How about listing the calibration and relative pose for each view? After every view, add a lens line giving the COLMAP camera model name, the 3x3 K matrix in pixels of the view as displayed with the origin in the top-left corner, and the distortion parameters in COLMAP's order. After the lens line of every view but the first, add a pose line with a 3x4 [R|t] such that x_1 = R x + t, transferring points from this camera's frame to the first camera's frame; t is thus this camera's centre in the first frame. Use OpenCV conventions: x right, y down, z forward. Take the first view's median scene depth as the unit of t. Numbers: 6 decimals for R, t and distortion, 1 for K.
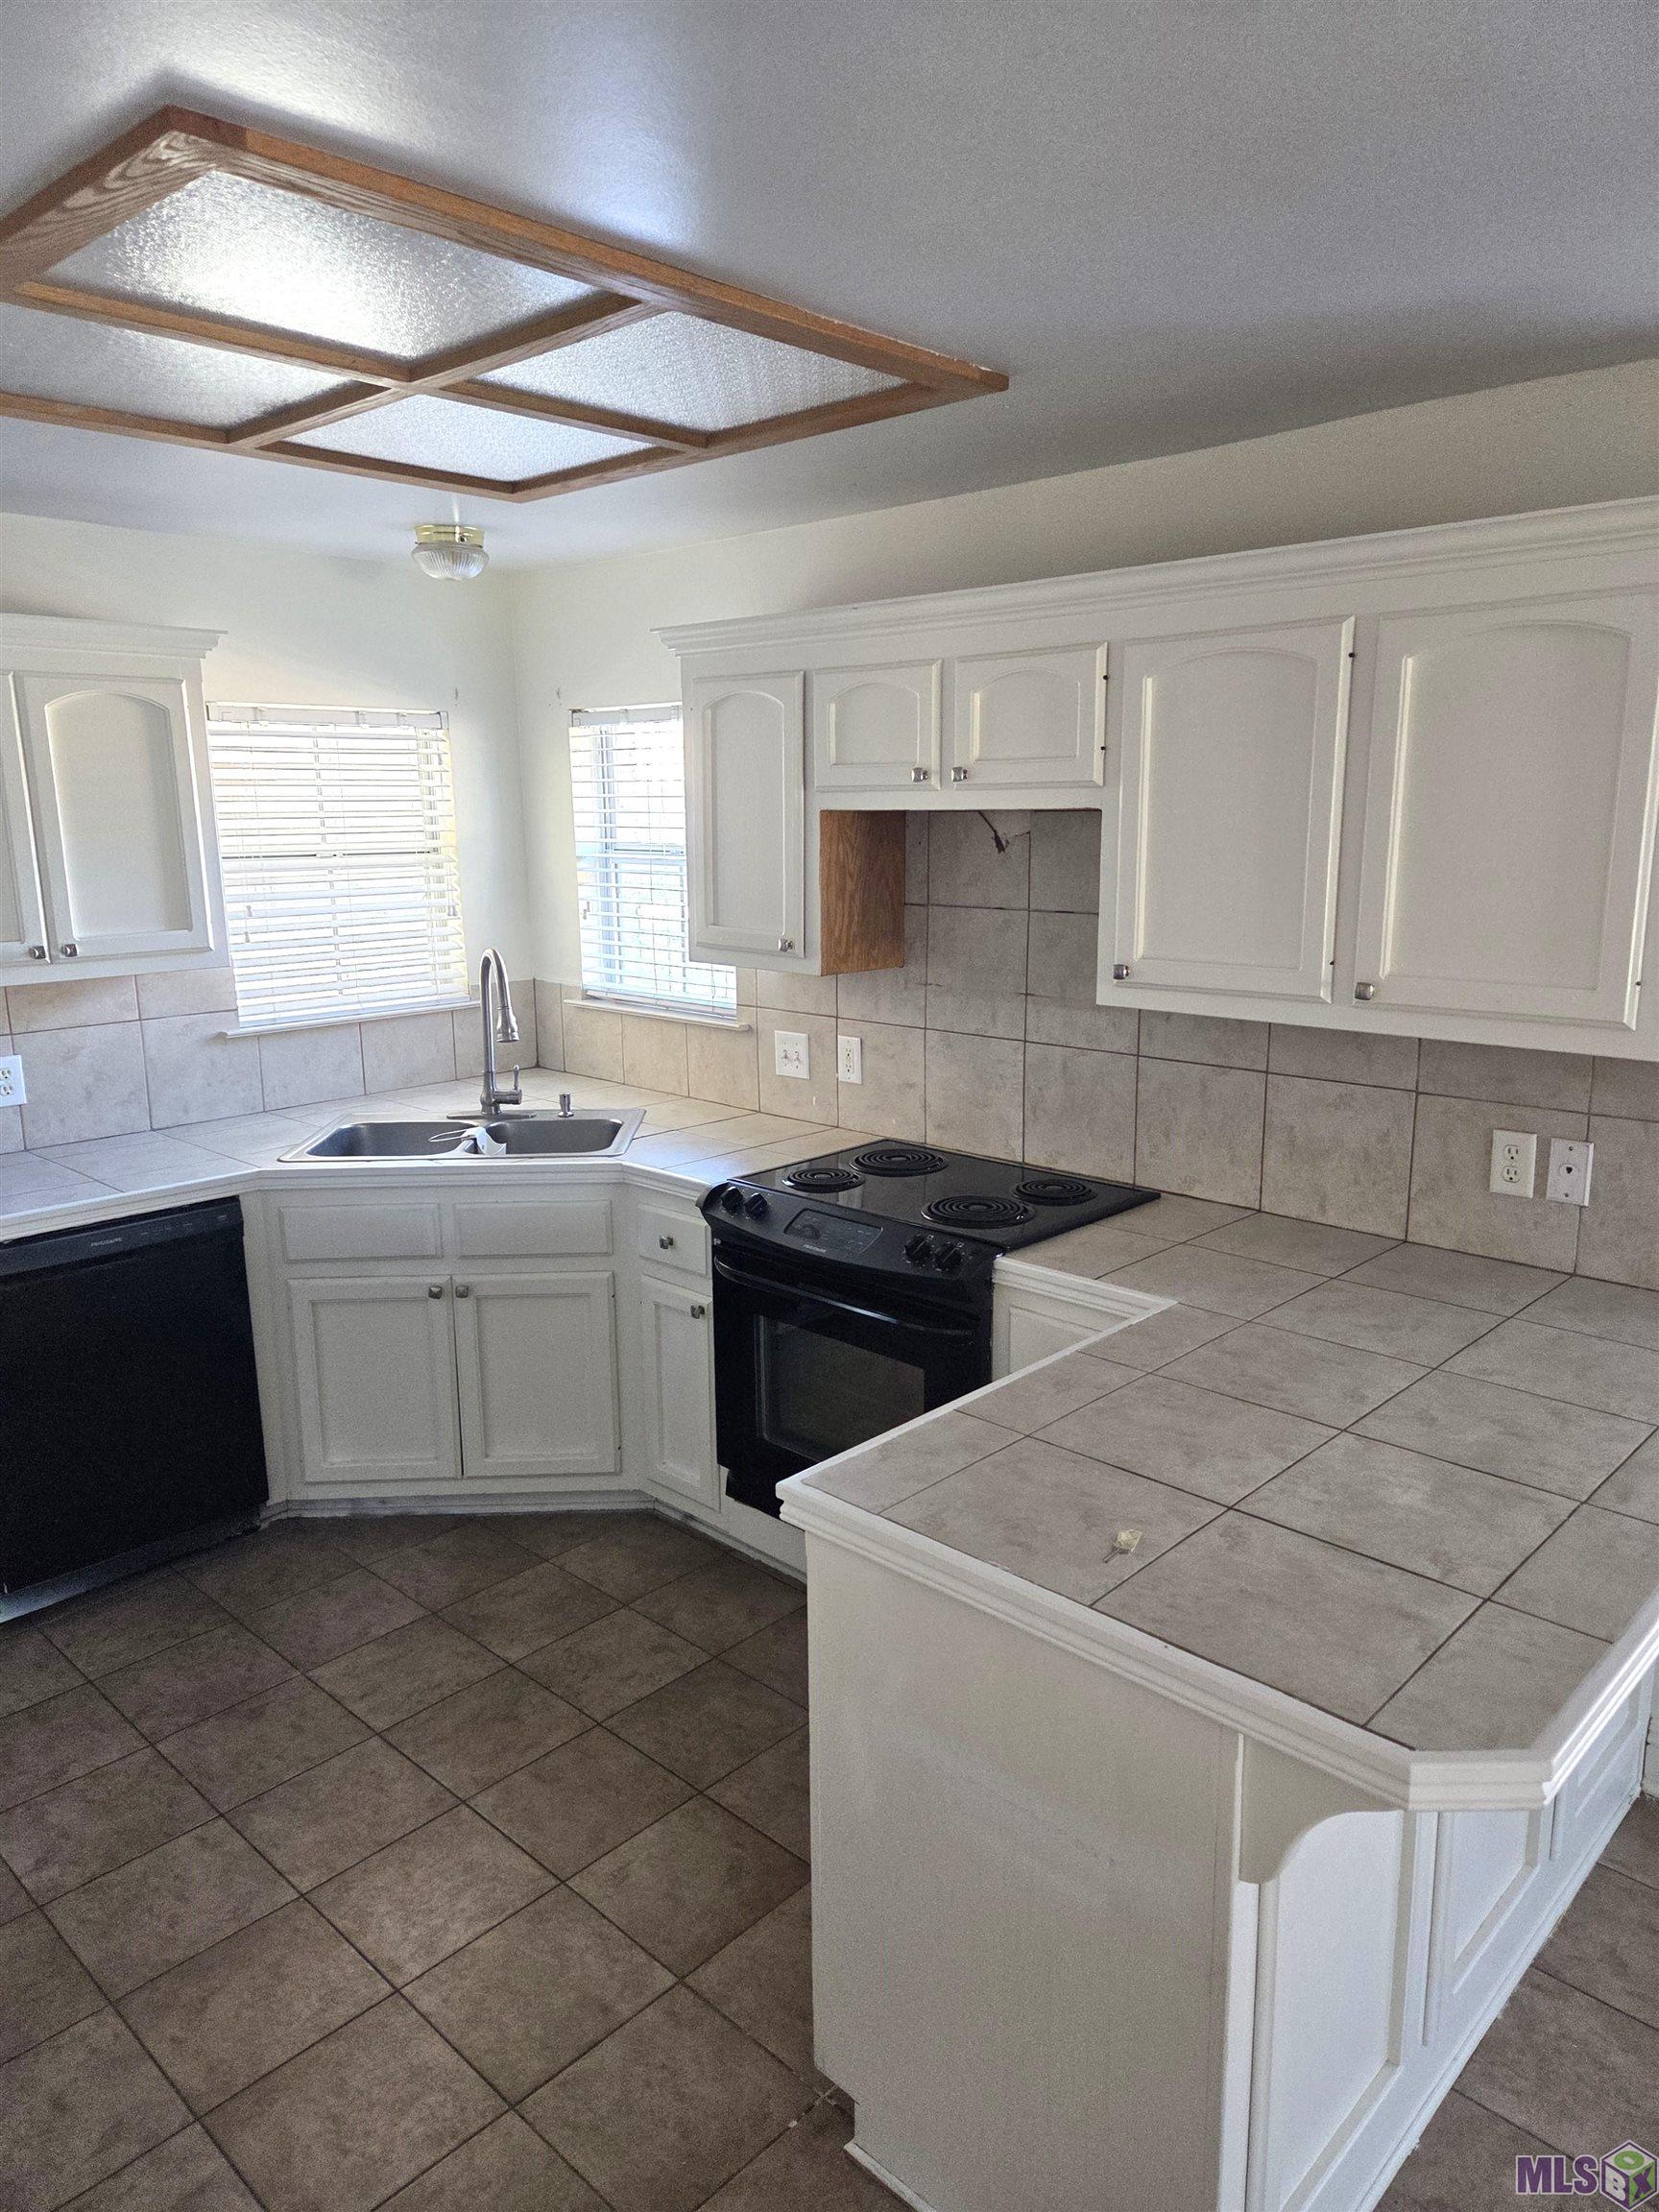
lens RADIAL K [[1476.6, 0, 848.2], [0, 1476.6, 1098.6], [0, 0, 1]] dist [0.070567, -0.048019]
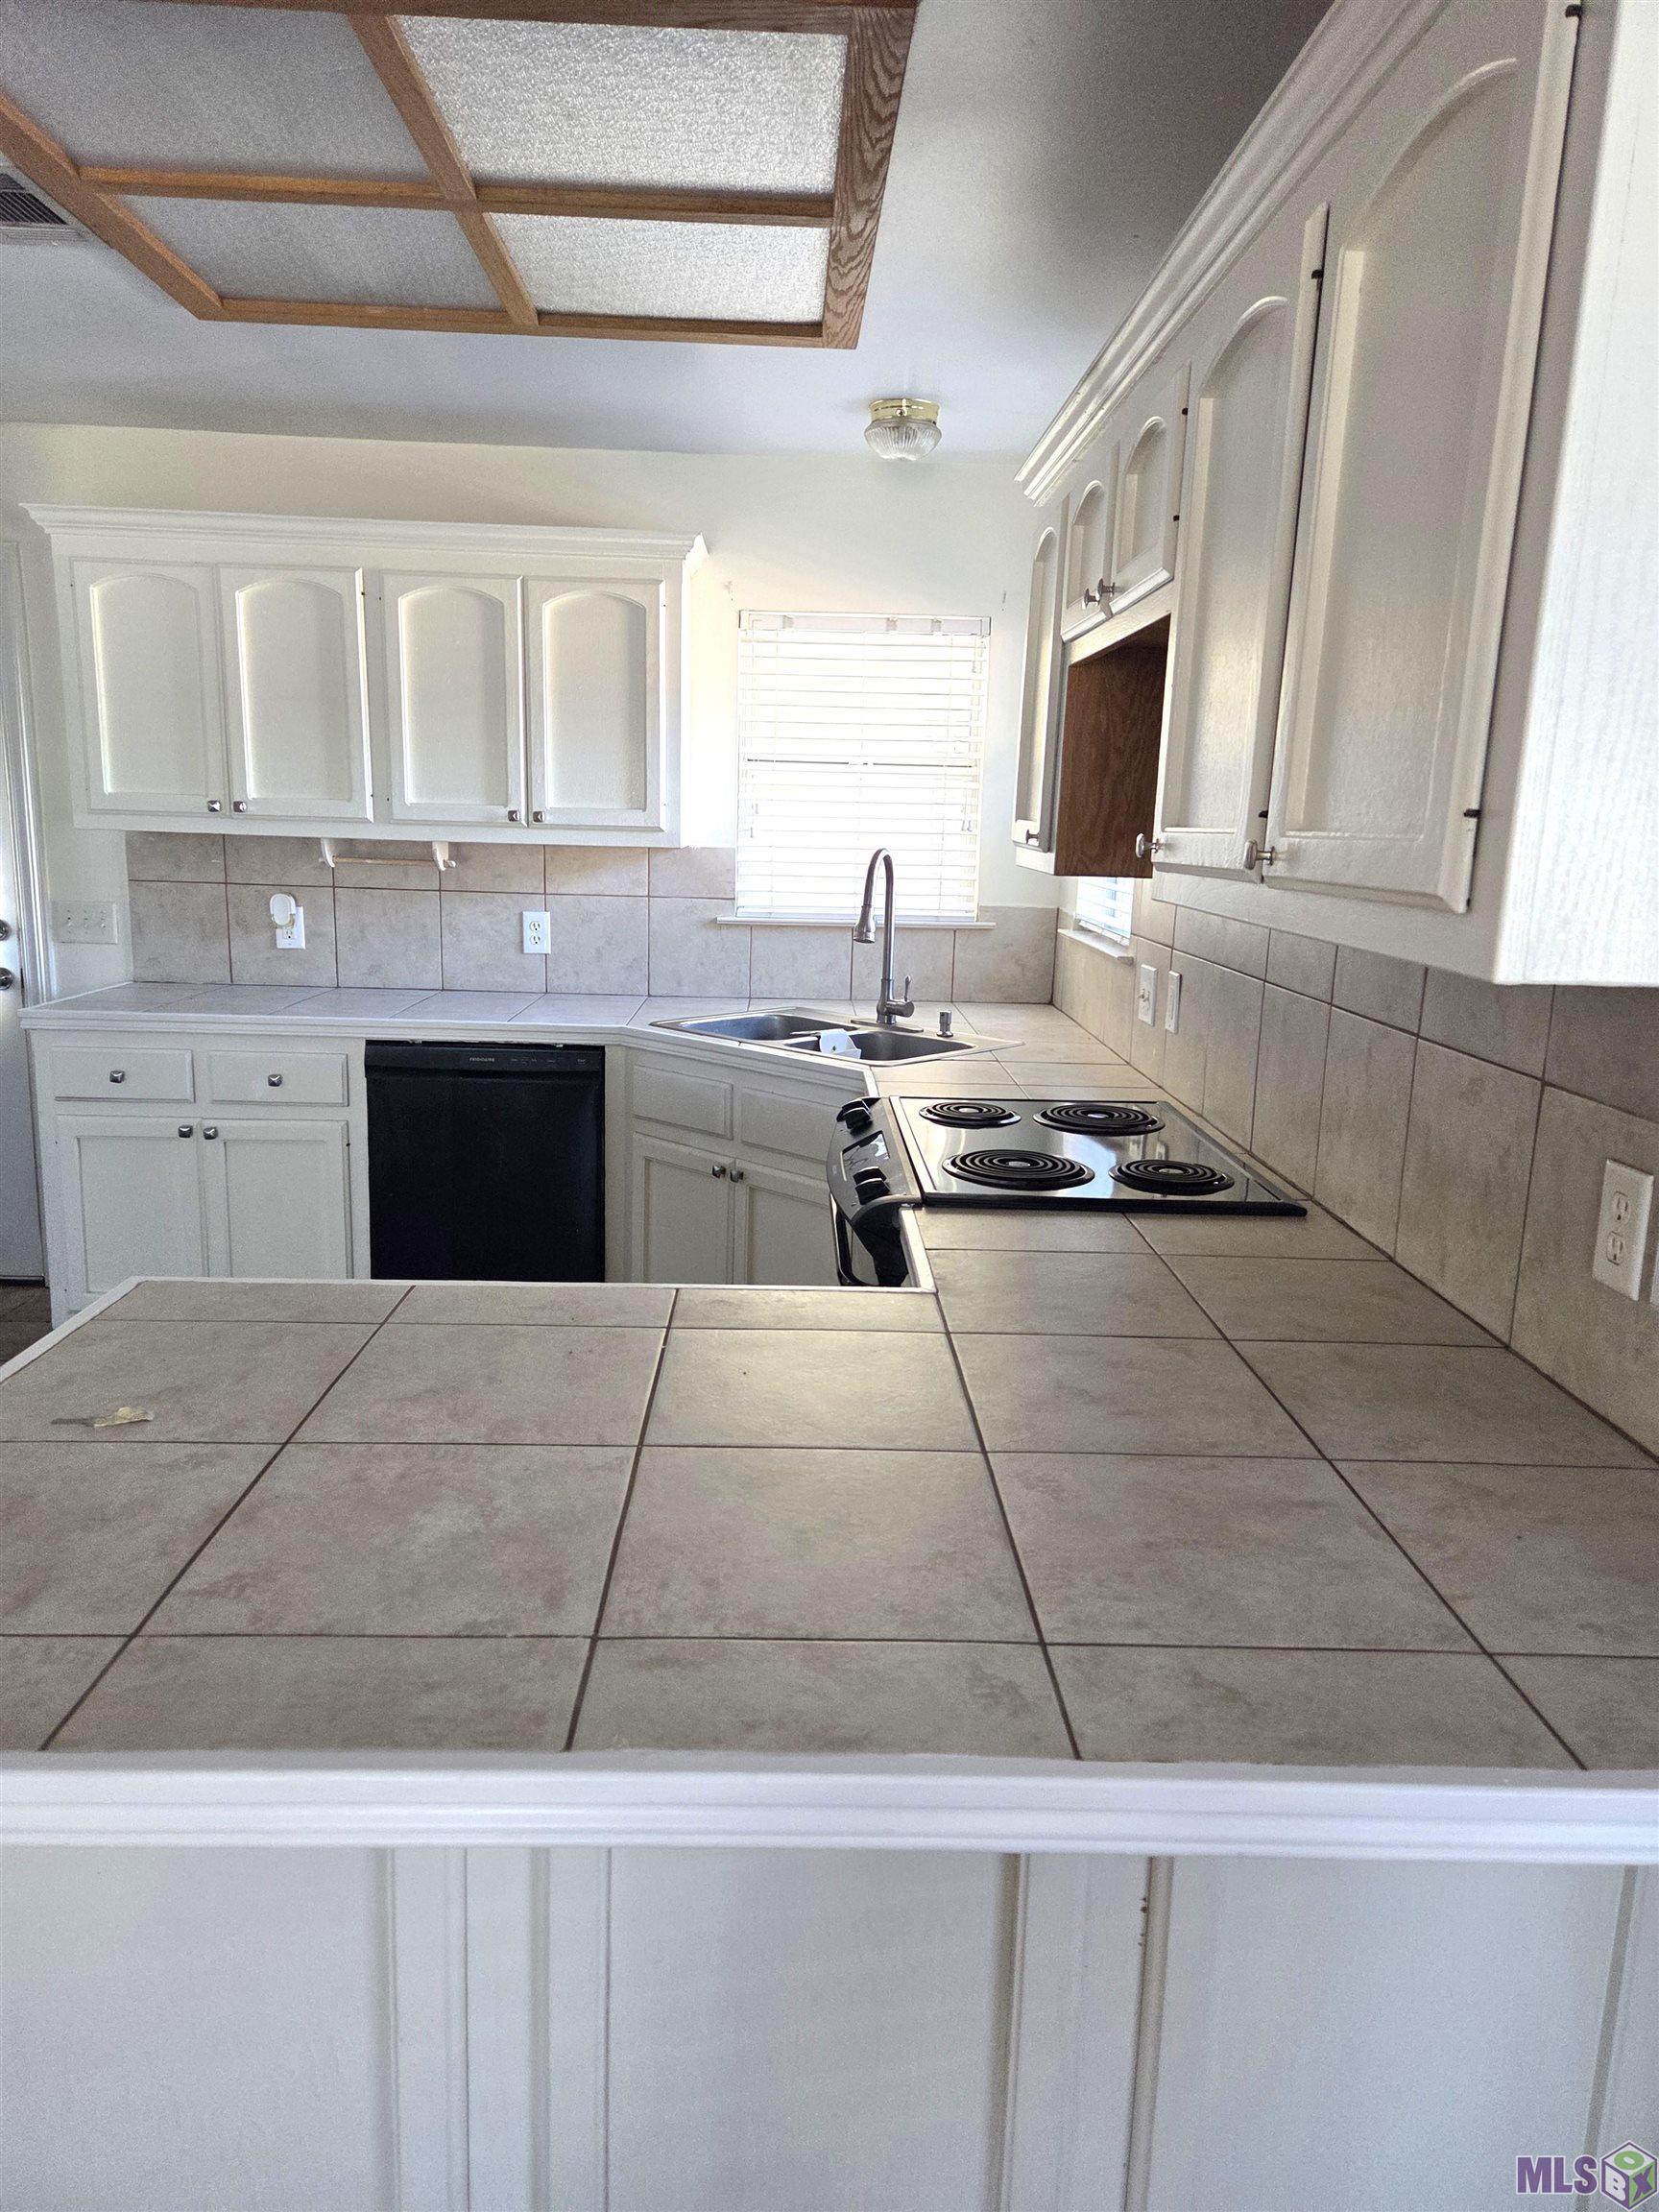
lens RADIAL K [[1476.6, 0, 837.7], [0, 1476.6, 1094.0], [0, 0, 1]] dist [0.070567, -0.048019]
pose [[0.702591, 0.160210, -0.693324, 0.456151], [-0.174726, 0.983338, 0.050163, 0.014250], [0.689809, 0.085898, 0.718878, 0.326848]]
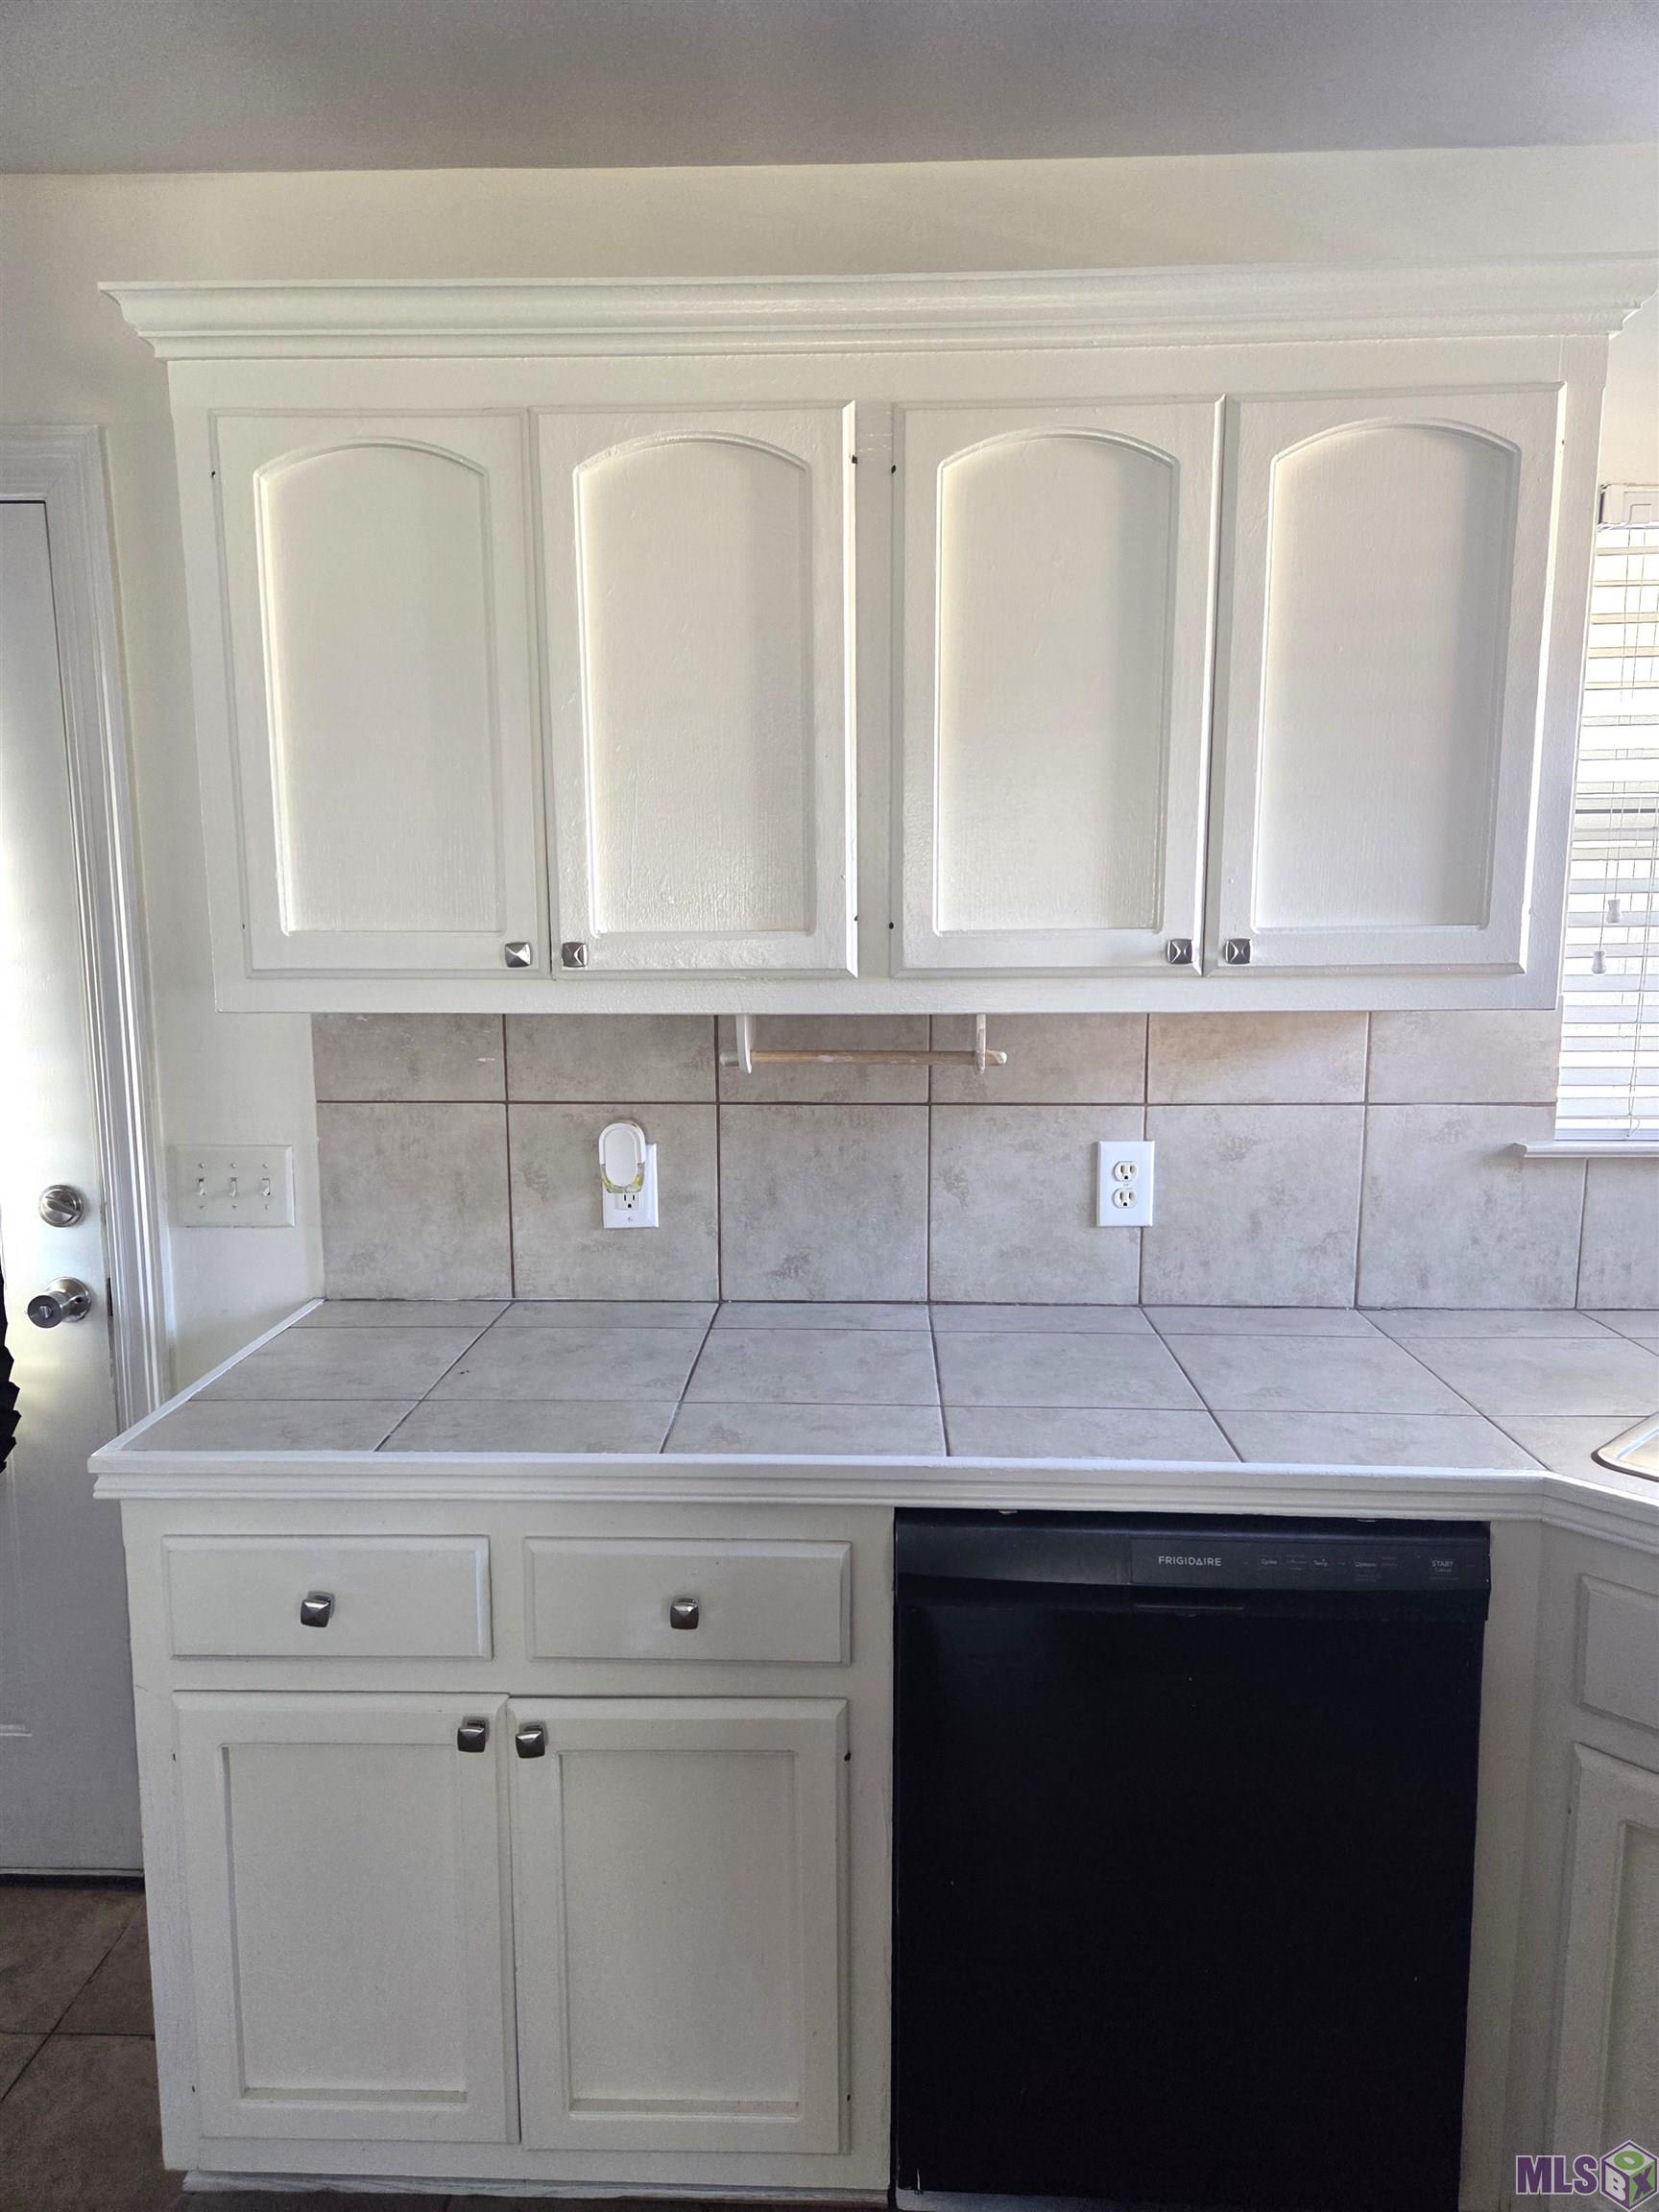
lens RADIAL K [[1476.6, 0, 820.5], [0, 1476.6, 1126.5], [0, 0, 1]] dist [0.070567, -0.048019]
pose [[0.658272, 0.117864, -0.743496, -0.216877], [-0.152640, 0.988048, 0.021488, -0.027732], [0.737143, 0.099342, 0.668395, 0.532235]]
